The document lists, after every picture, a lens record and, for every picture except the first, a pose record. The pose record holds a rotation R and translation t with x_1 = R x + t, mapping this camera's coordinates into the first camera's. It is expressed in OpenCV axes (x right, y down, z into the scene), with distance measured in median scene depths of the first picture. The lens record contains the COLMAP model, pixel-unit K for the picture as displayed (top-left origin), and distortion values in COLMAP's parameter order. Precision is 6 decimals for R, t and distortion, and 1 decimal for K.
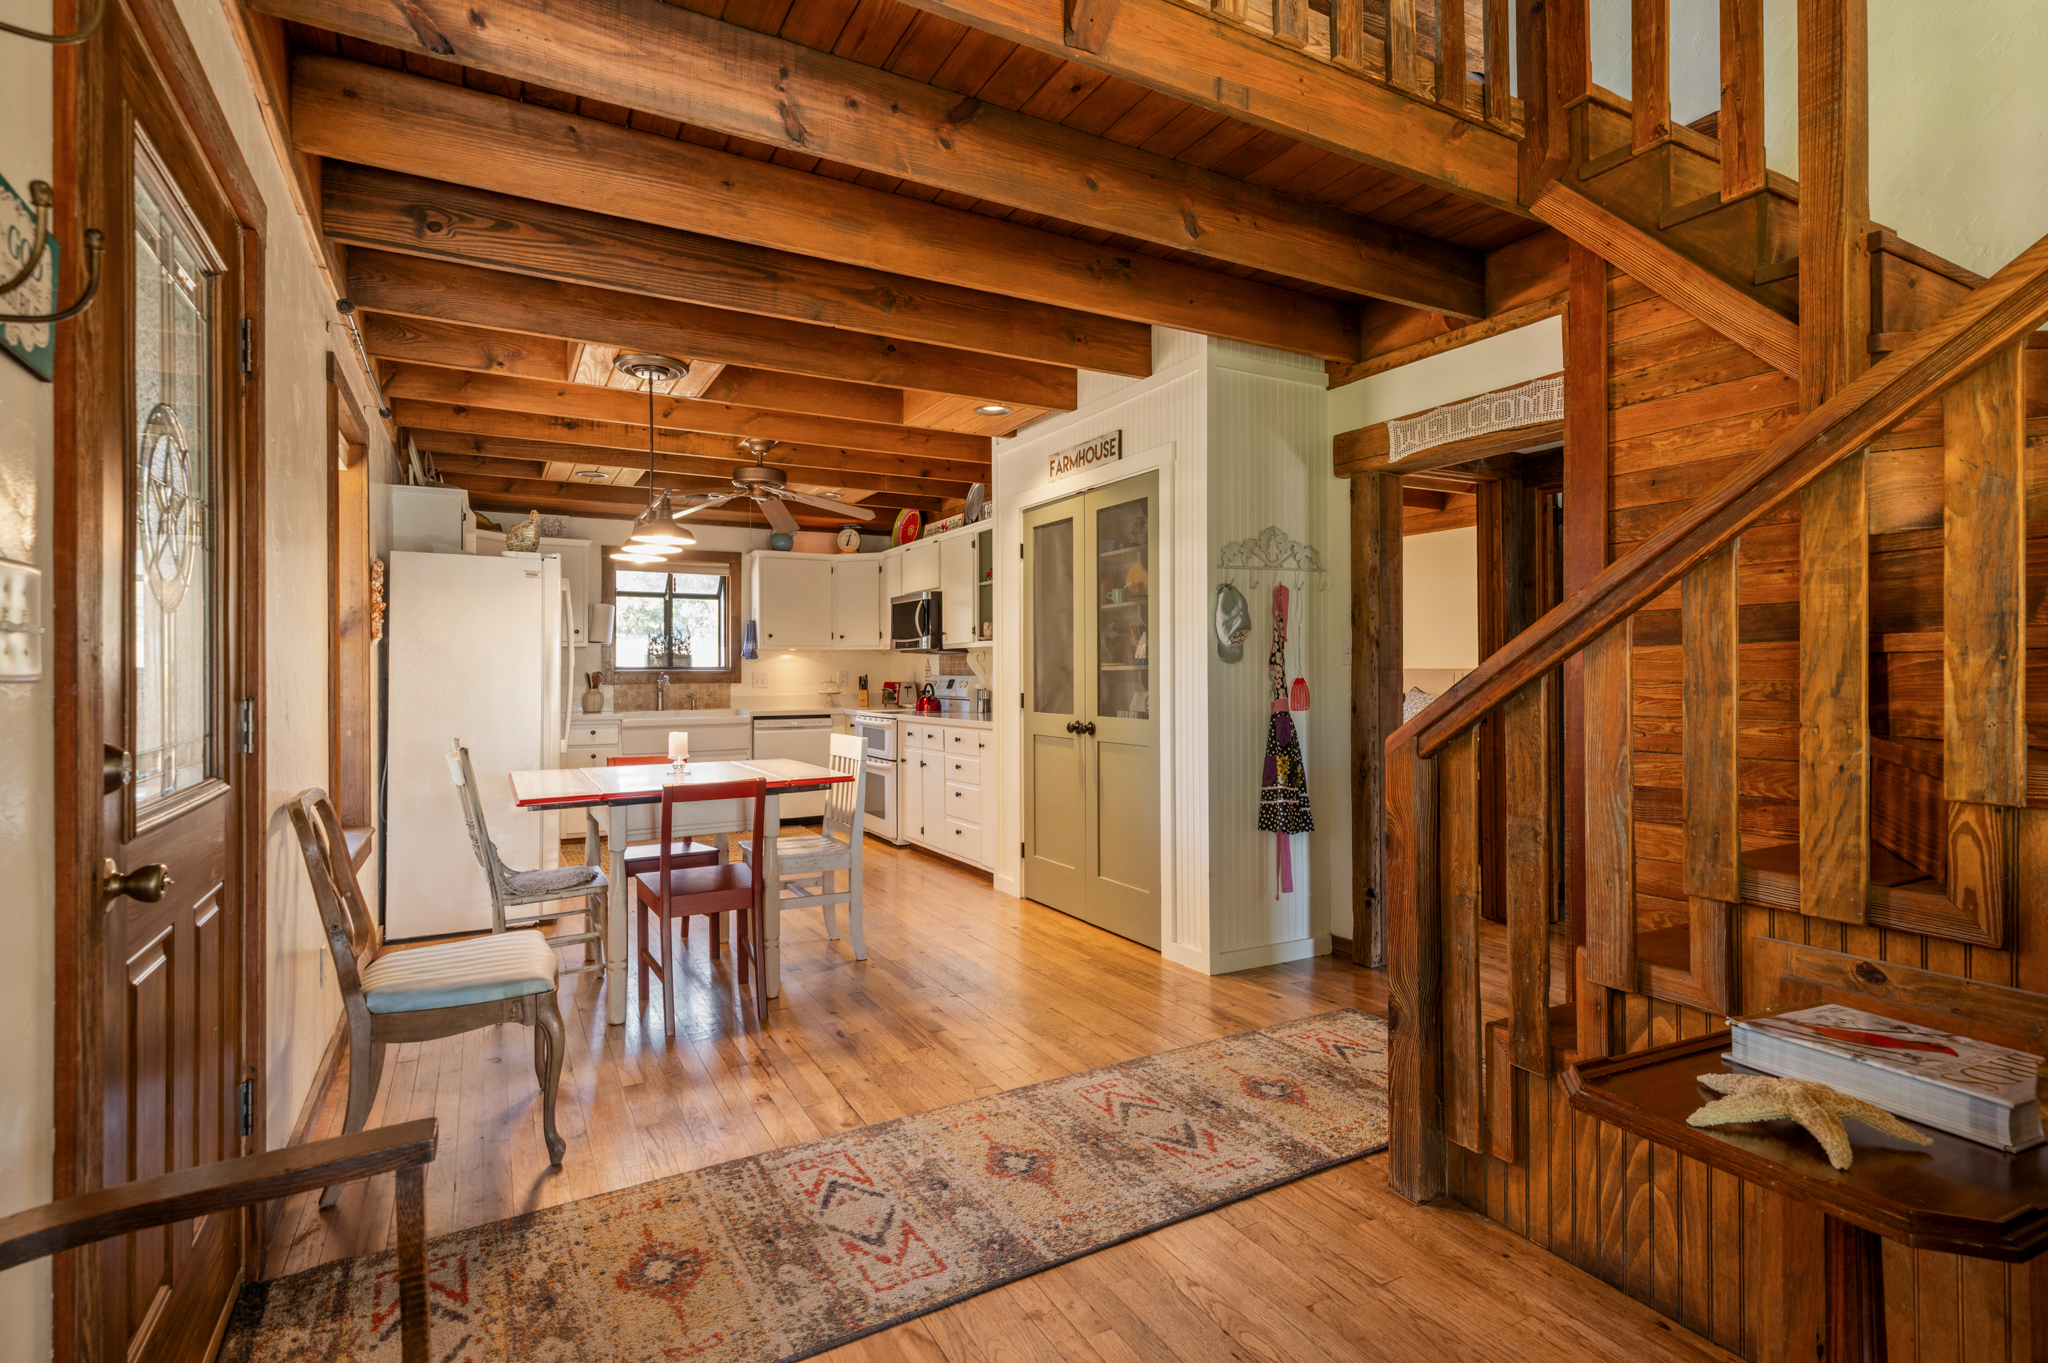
lens RADIAL K [[993.1, 0, 1028.4], [0, 993.1, 672.9], [0, 0, 1]] dist [0.001552, 0.000098]
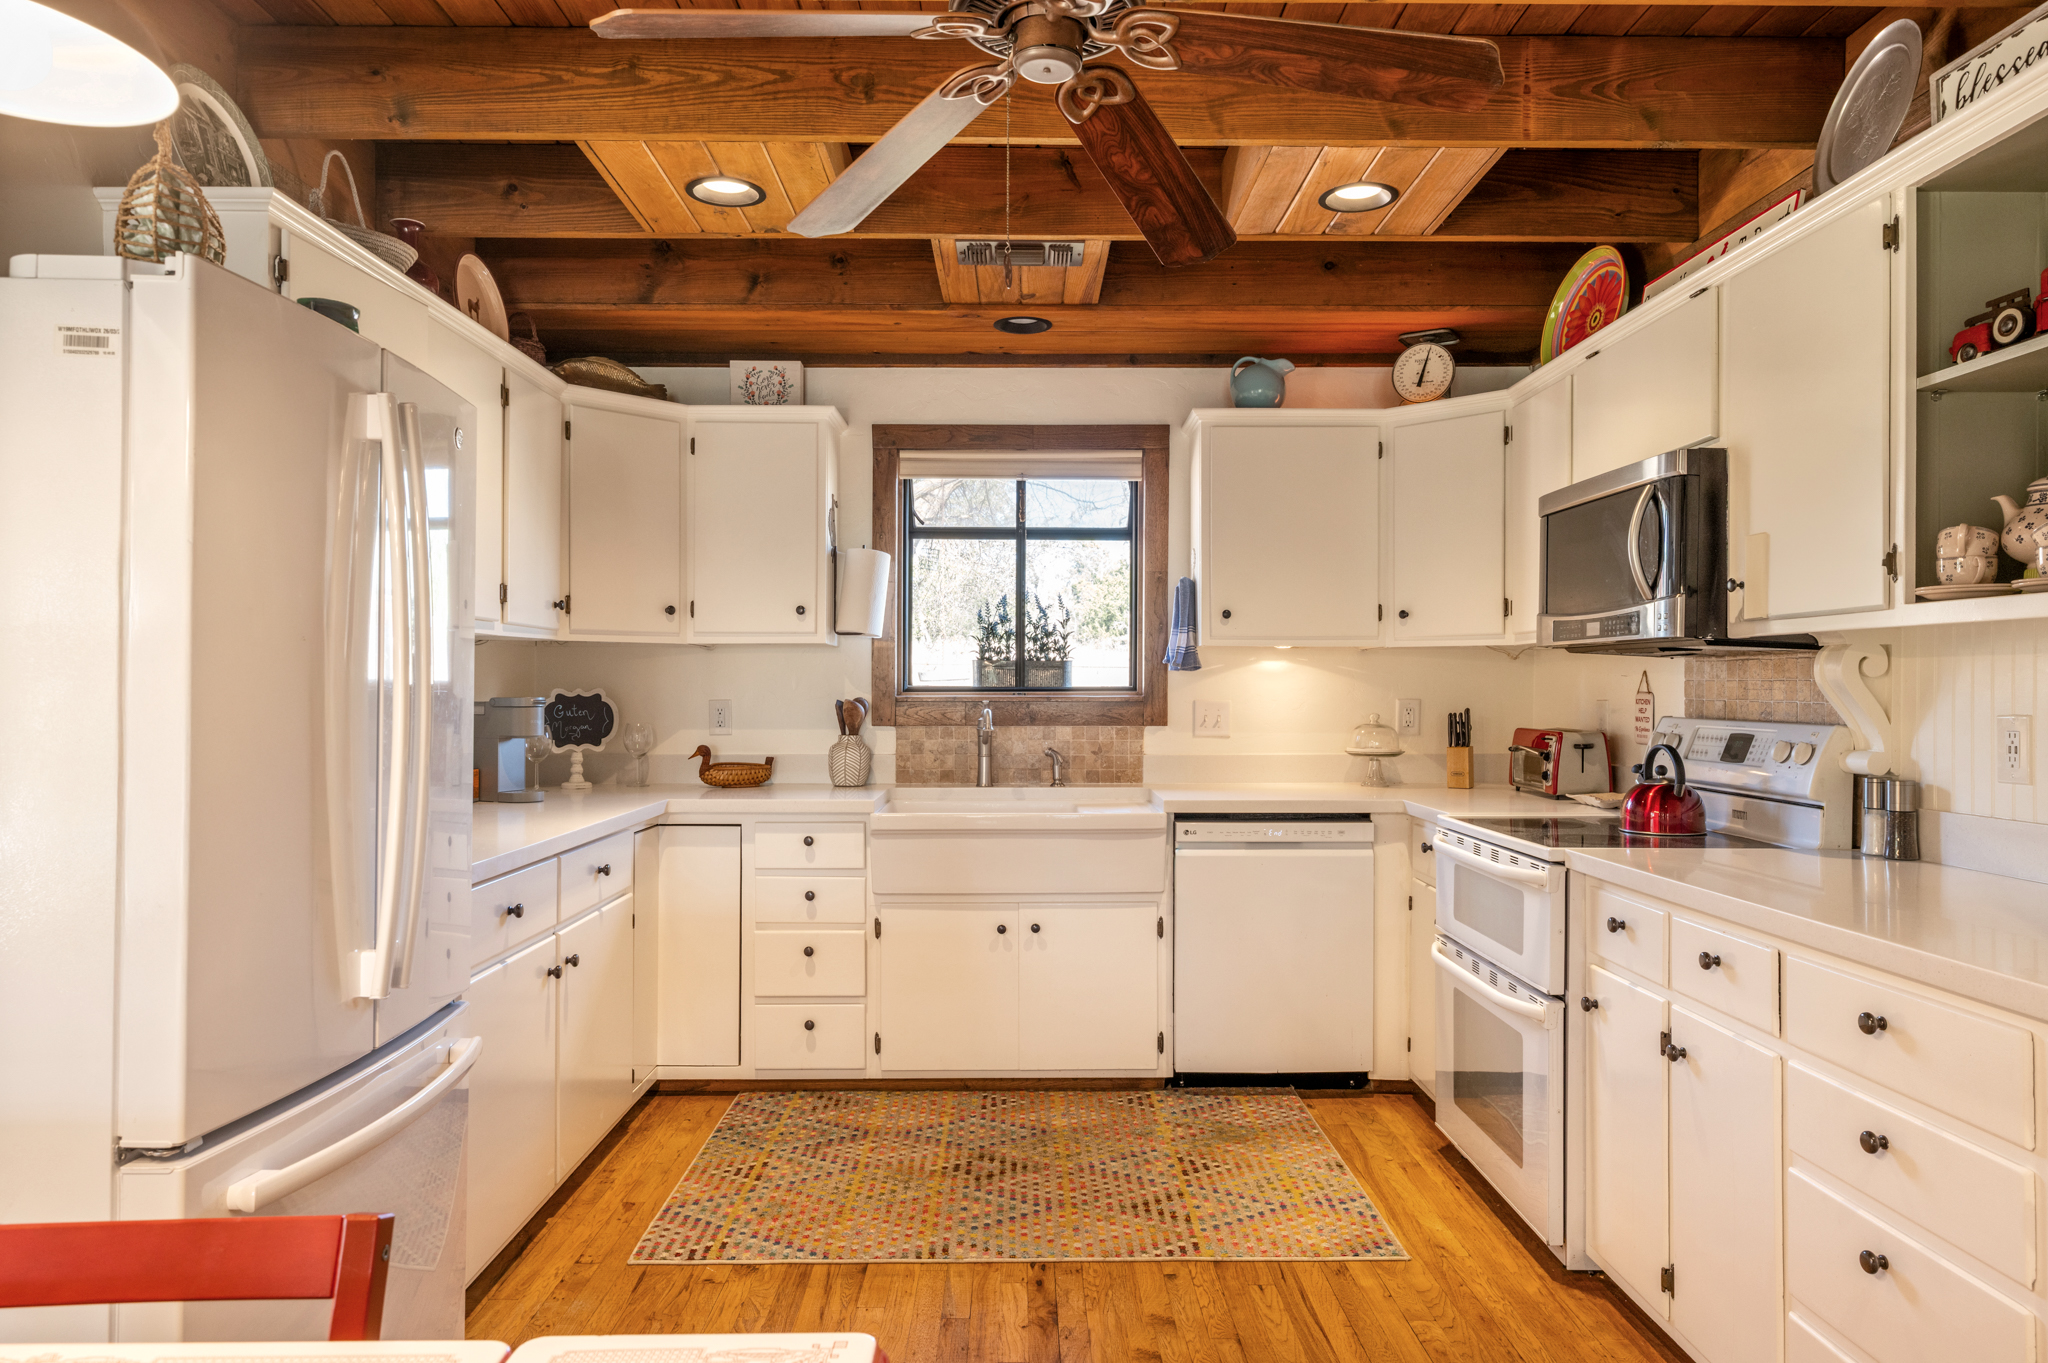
lens RADIAL K [[1321.5, 0, 1025.7], [0, 1321.5, 682.0], [0, 0, 1]] dist [0.002170, 0.000144]
pose [[0.882553, 0.004220, -0.470194, -0.074743], [-0.006052, 0.999979, -0.002385, -0.007294], [0.470174, 0.004951, 0.882560, 0.474775]]
